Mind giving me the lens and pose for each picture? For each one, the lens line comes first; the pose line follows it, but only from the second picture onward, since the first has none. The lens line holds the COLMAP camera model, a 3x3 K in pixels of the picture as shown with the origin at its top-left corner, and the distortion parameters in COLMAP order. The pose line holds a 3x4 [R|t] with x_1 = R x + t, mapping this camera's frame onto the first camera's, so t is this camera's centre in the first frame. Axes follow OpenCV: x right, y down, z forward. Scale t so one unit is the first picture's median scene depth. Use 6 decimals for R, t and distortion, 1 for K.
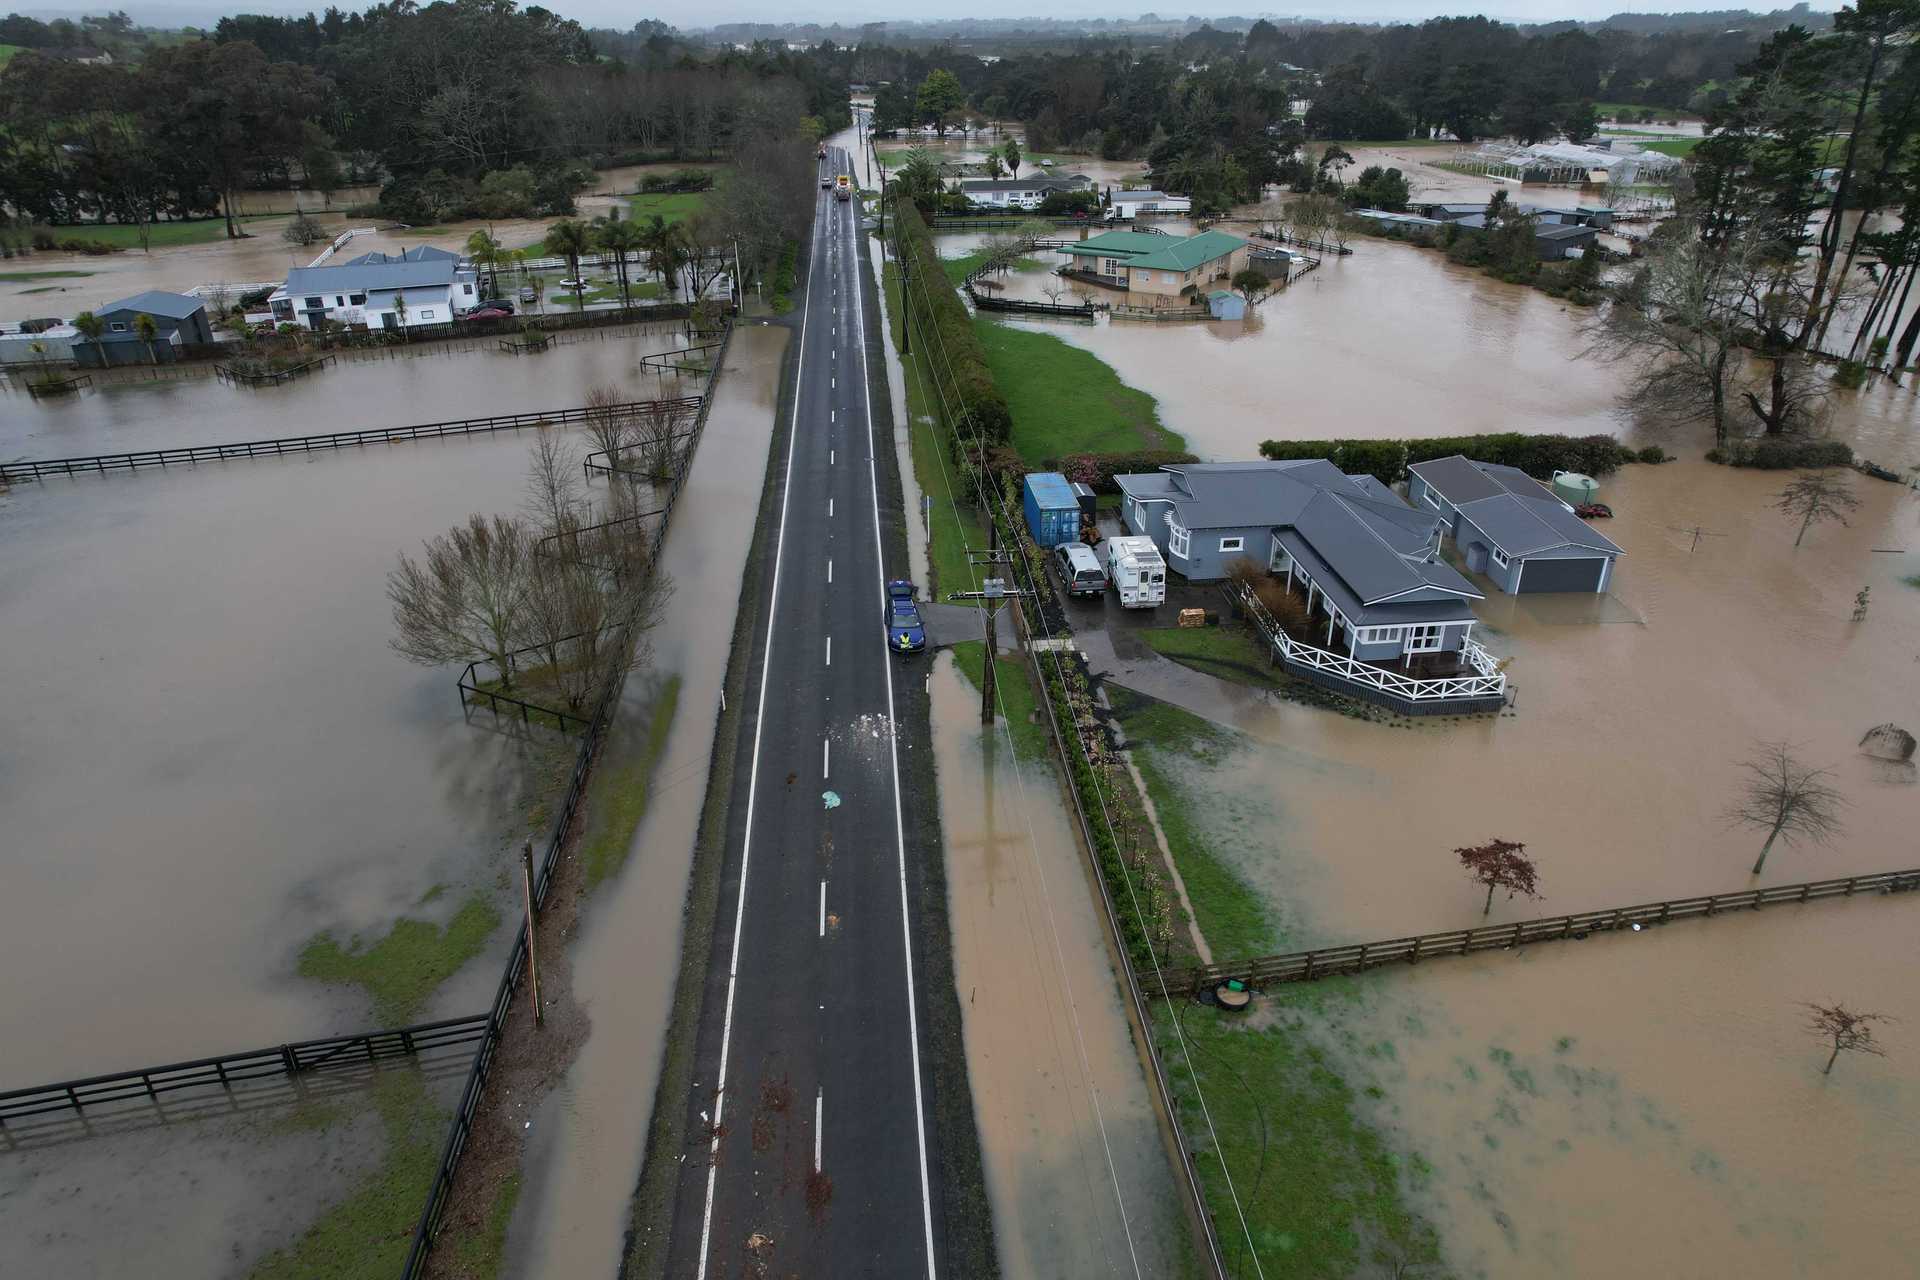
lens RADIAL K [[1220.2, 0, 960.0], [0, 1220.2, 640.0], [0, 0, 1]] dist [-0.085820, 0.077636]
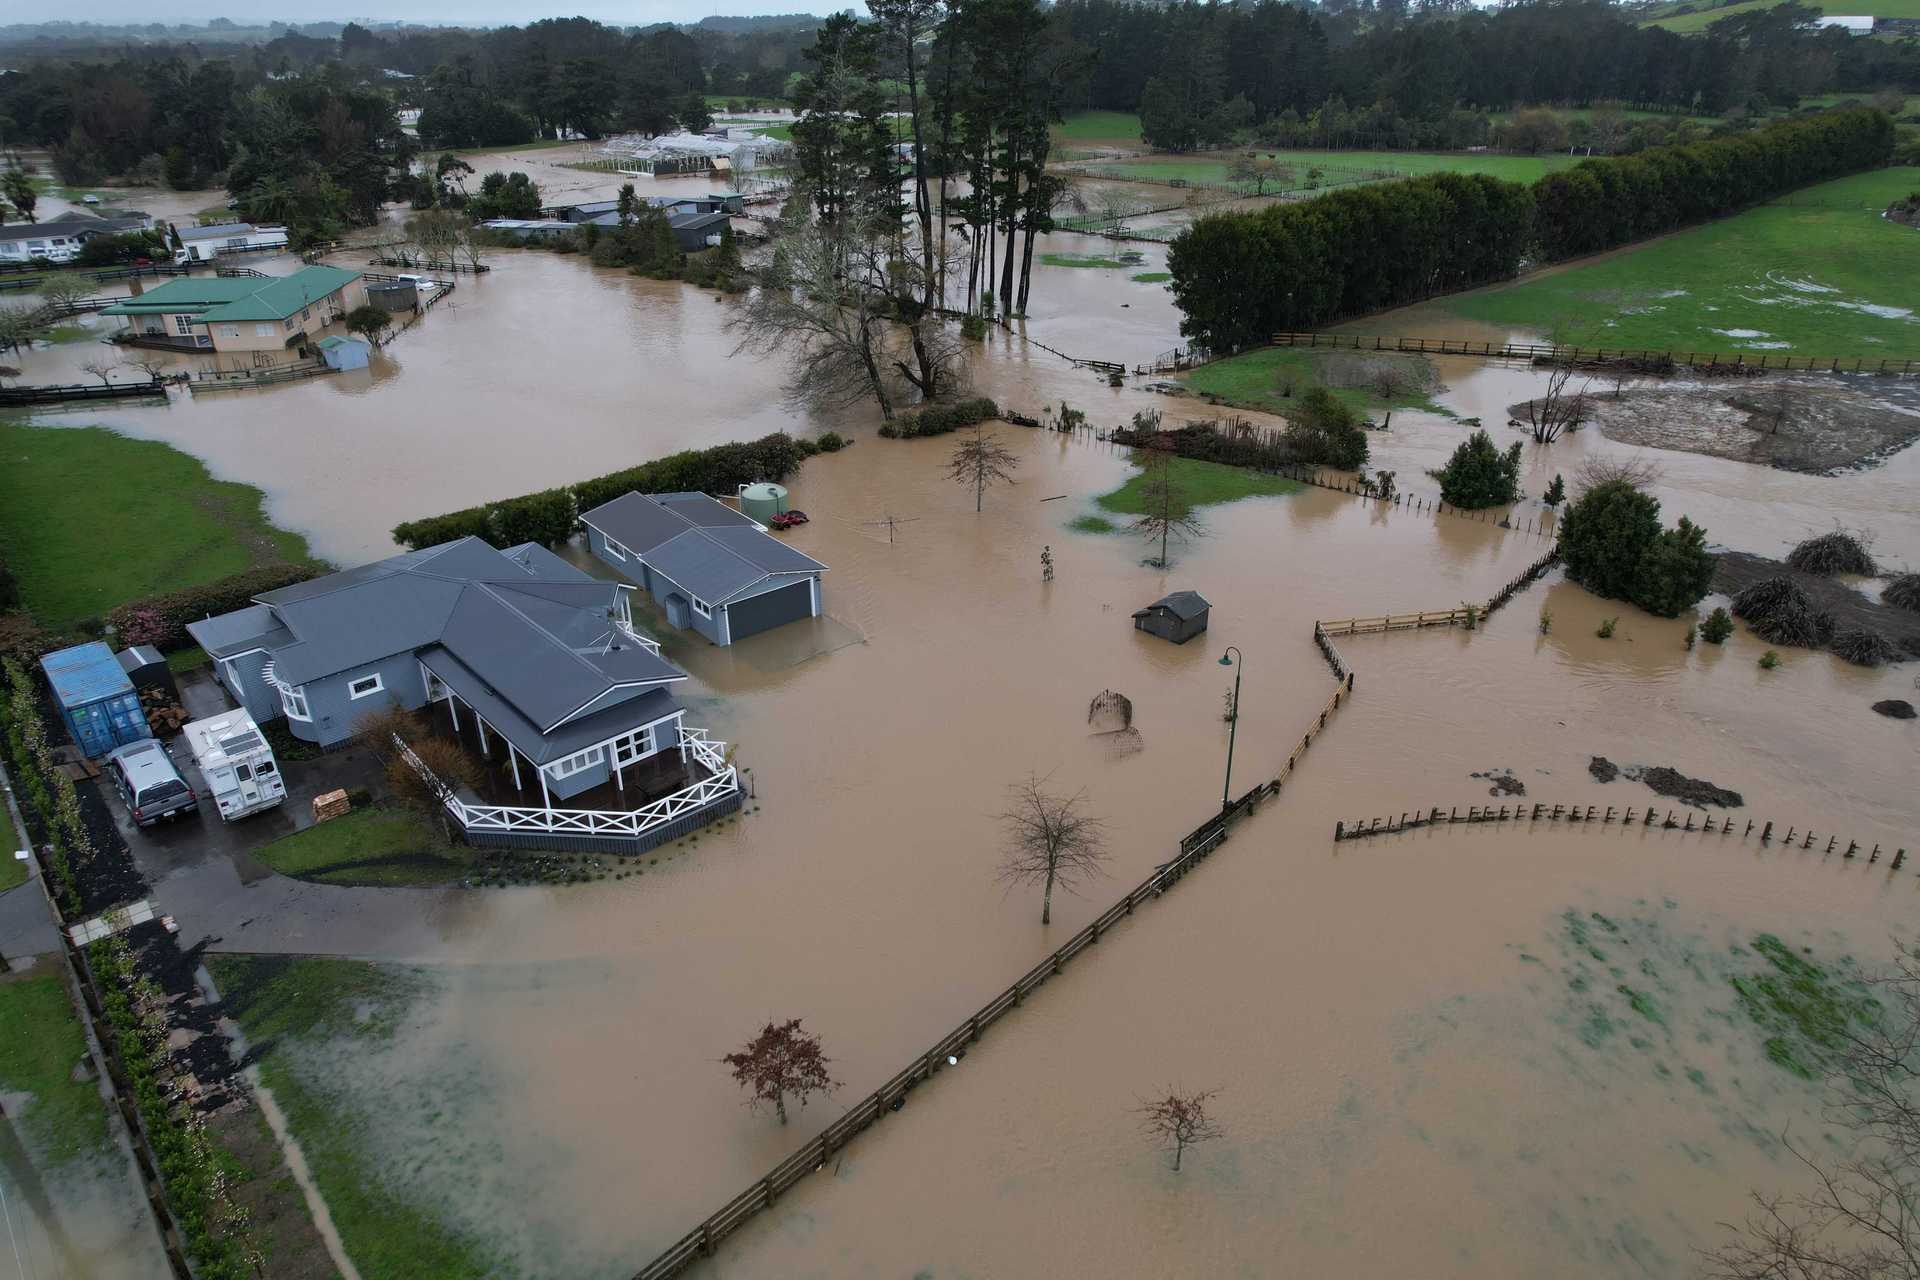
lens RADIAL K [[1220.2, 0, 960.0], [0, 1220.2, 640.0], [0, 0, 1]] dist [-0.085820, 0.077636]
pose [[0.803757, -0.269777, 0.530279, 0.082765], [0.271872, 0.959330, 0.075973, -0.038992], [-0.529208, 0.083104, 0.844413, 0.108040]]
